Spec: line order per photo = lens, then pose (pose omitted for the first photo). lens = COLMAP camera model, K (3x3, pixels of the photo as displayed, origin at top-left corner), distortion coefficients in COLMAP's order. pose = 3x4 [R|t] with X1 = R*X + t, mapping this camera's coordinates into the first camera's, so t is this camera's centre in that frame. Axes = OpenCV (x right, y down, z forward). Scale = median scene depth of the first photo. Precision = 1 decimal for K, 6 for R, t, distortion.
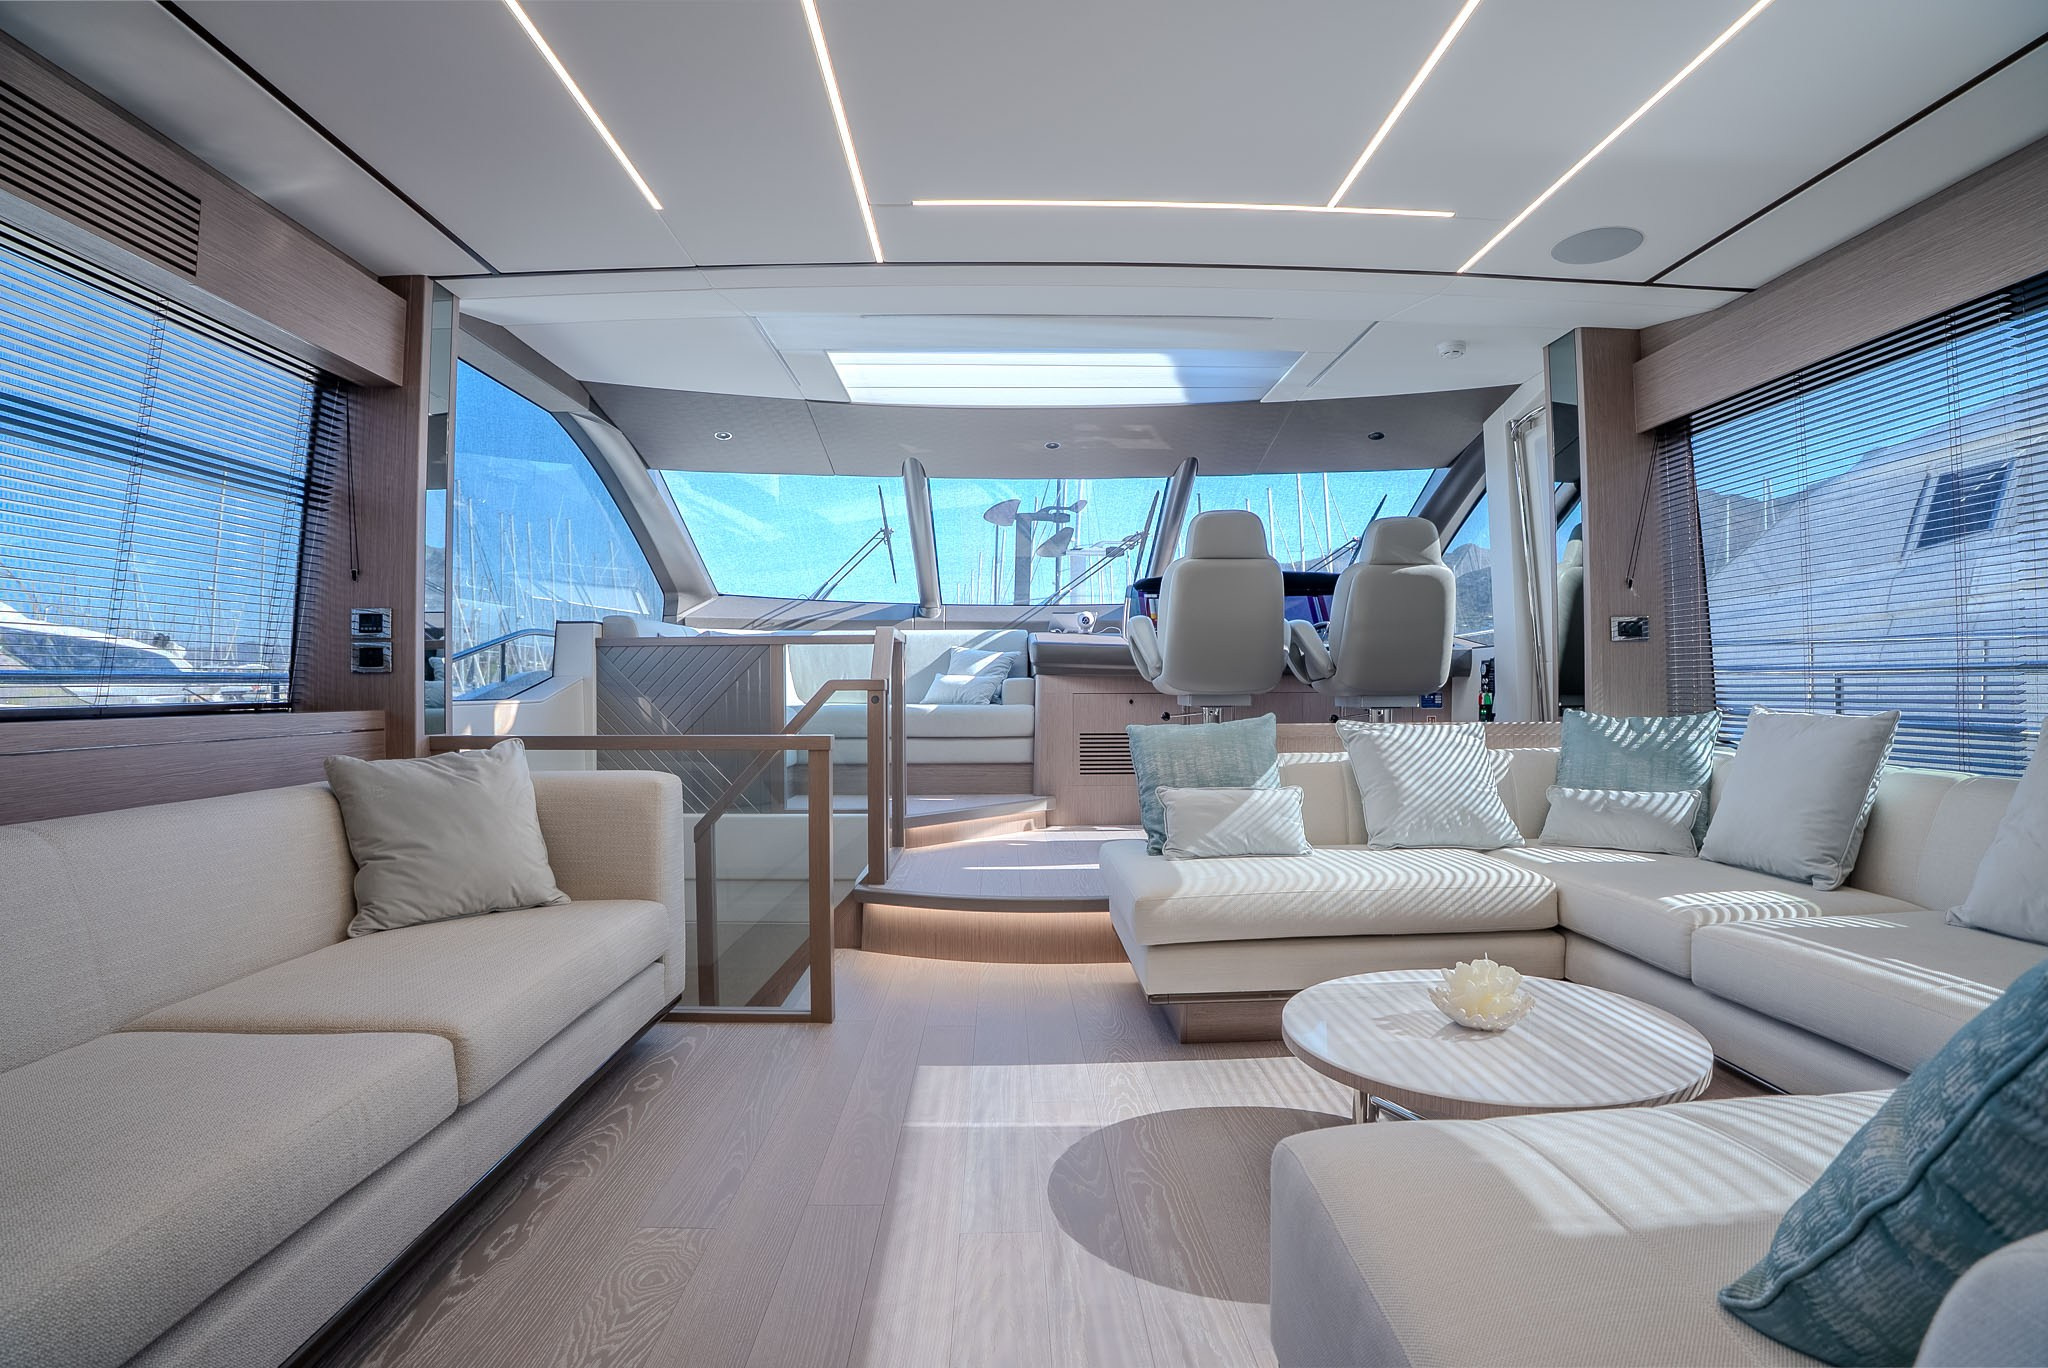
lens RADIAL K [[1021.4, 0, 1024.0], [0, 1021.4, 684.0], [0, 0, 1]] dist [-0.127468, 0.034631]
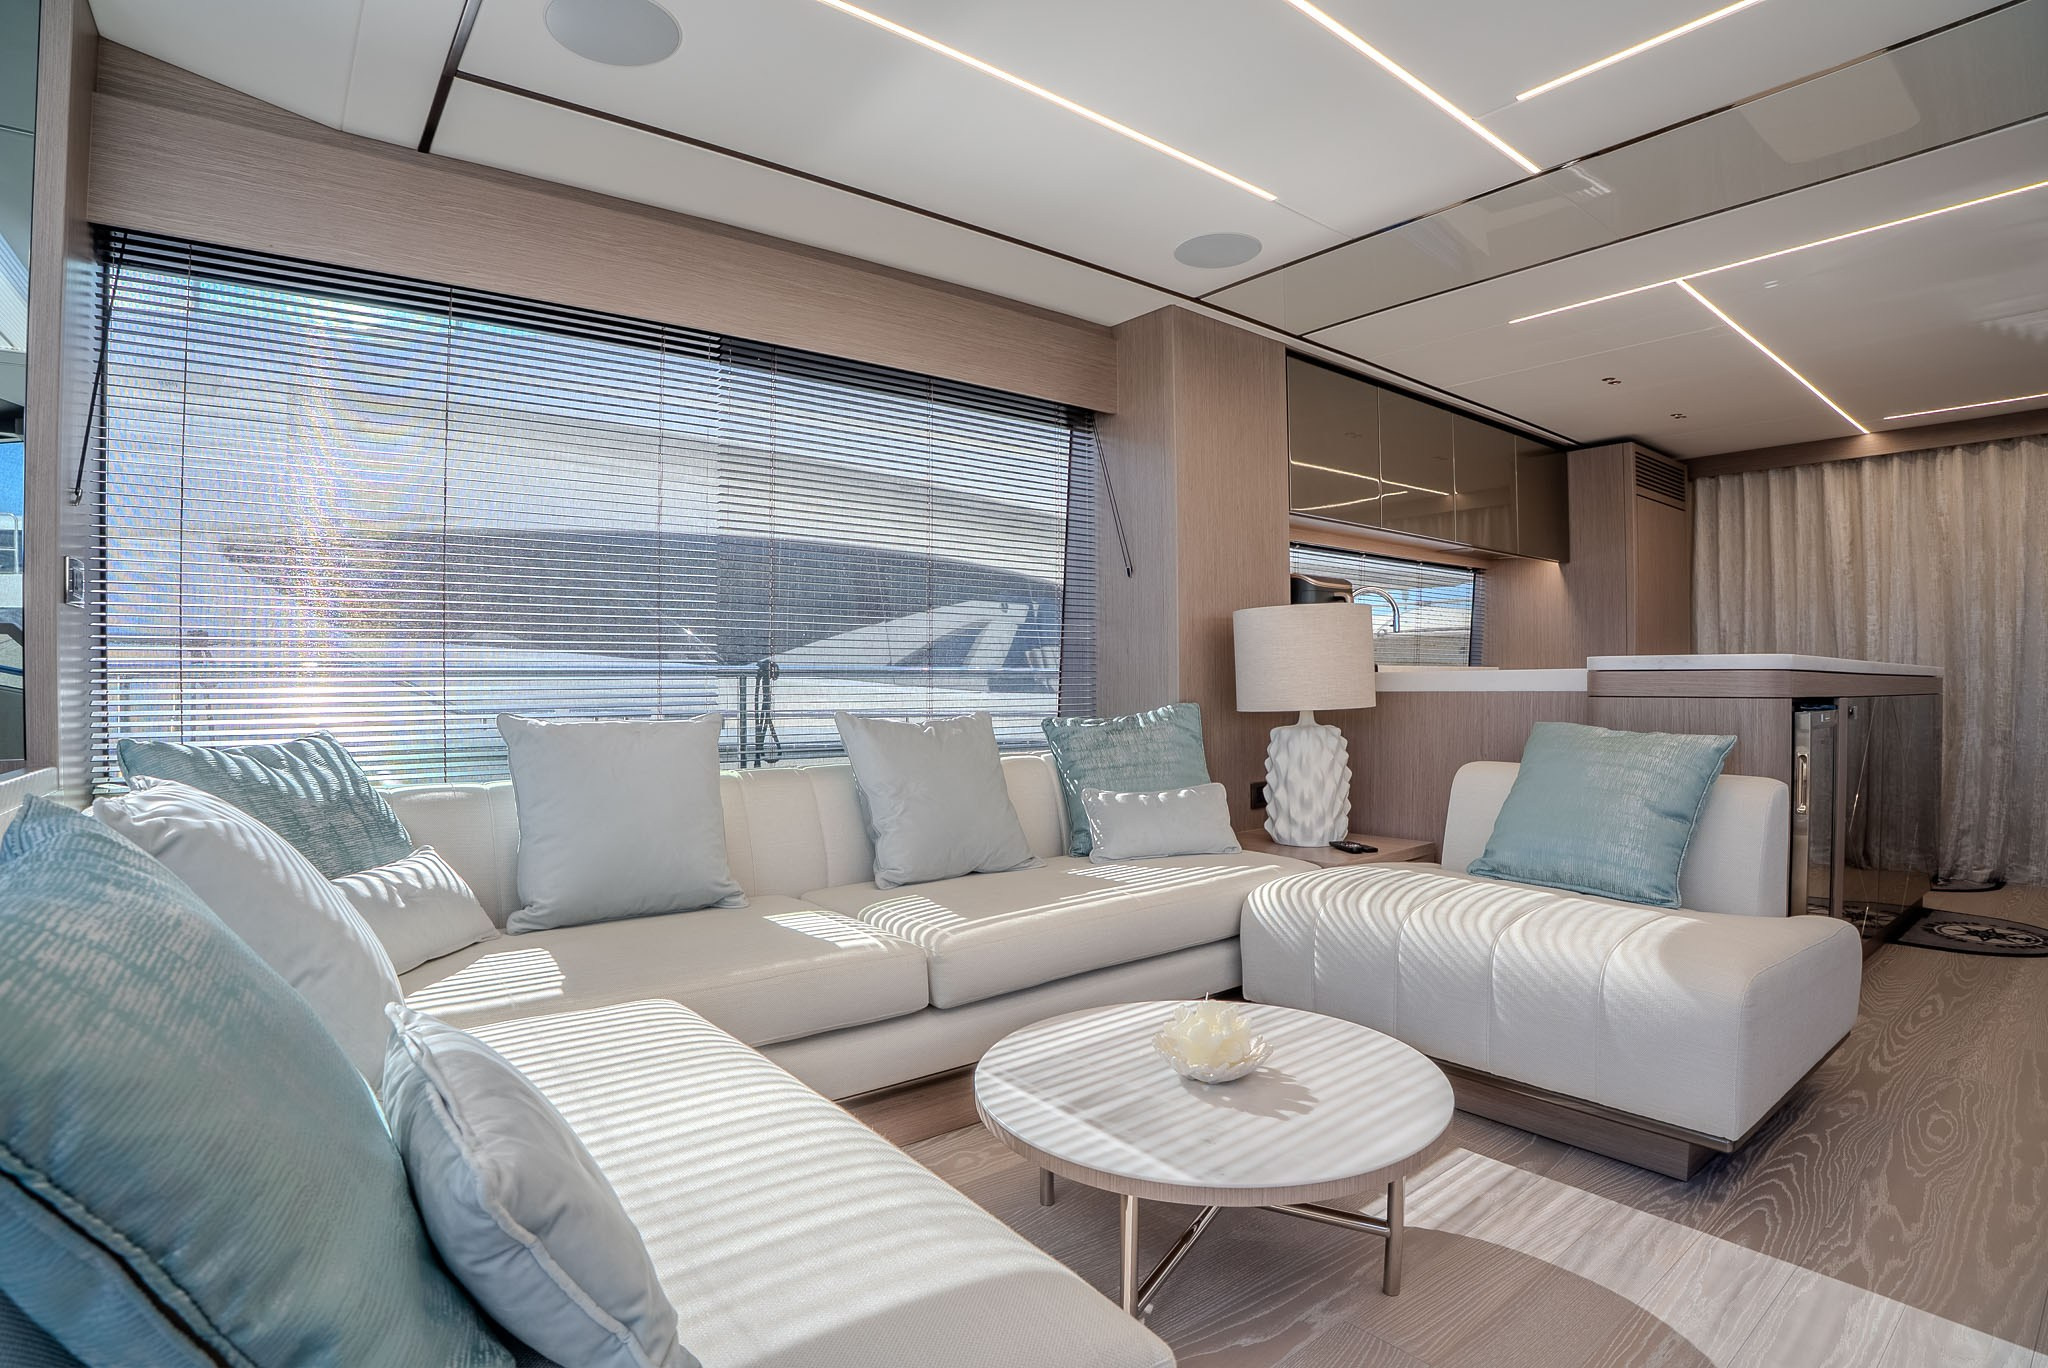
lens RADIAL K [[1005.4, 0, 1024.0], [0, 1005.4, 684.0], [0, 0, 1]] dist [-0.130605, 0.034948]
pose [[-0.594927, 0.007880, 0.803741, -0.076797], [0.005195, 0.999969, -0.005959, 0.003055], [-0.803763, 0.000630, -0.594950, 0.927090]]
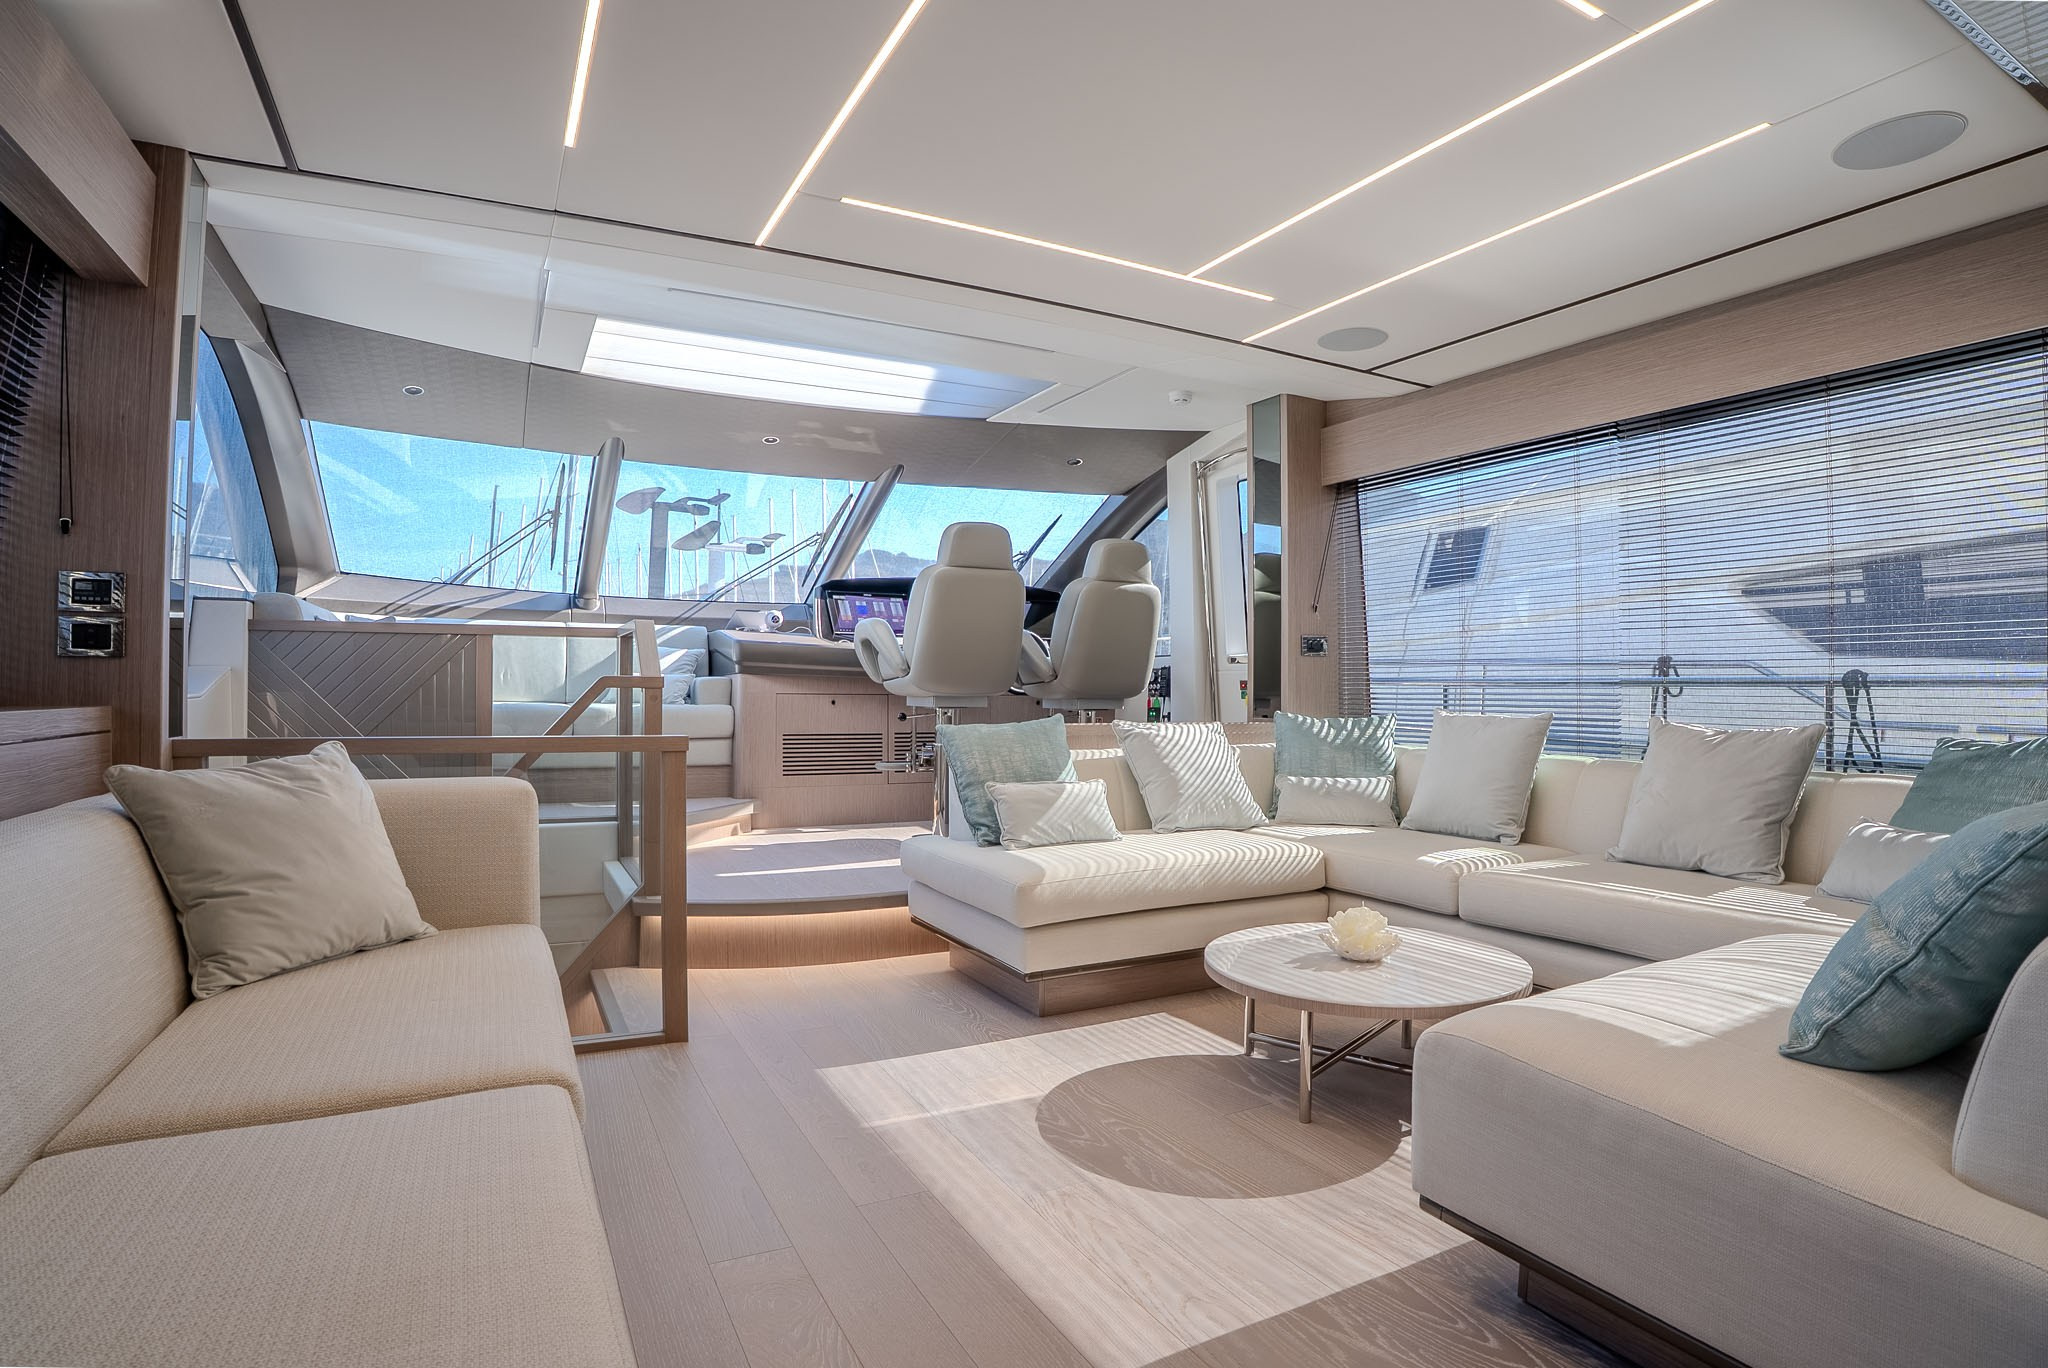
lens RADIAL K [[1039.1, 0, 1024.0], [0, 1039.1, 684.0], [0, 0, 1]] dist [-0.132175, 0.038166]
pose [[0.895388, 0.014812, 0.445040, -0.289565], [-0.014048, 0.999889, -0.005016, 0.002693], [-0.445065, -0.001761, 0.895496, 0.010687]]
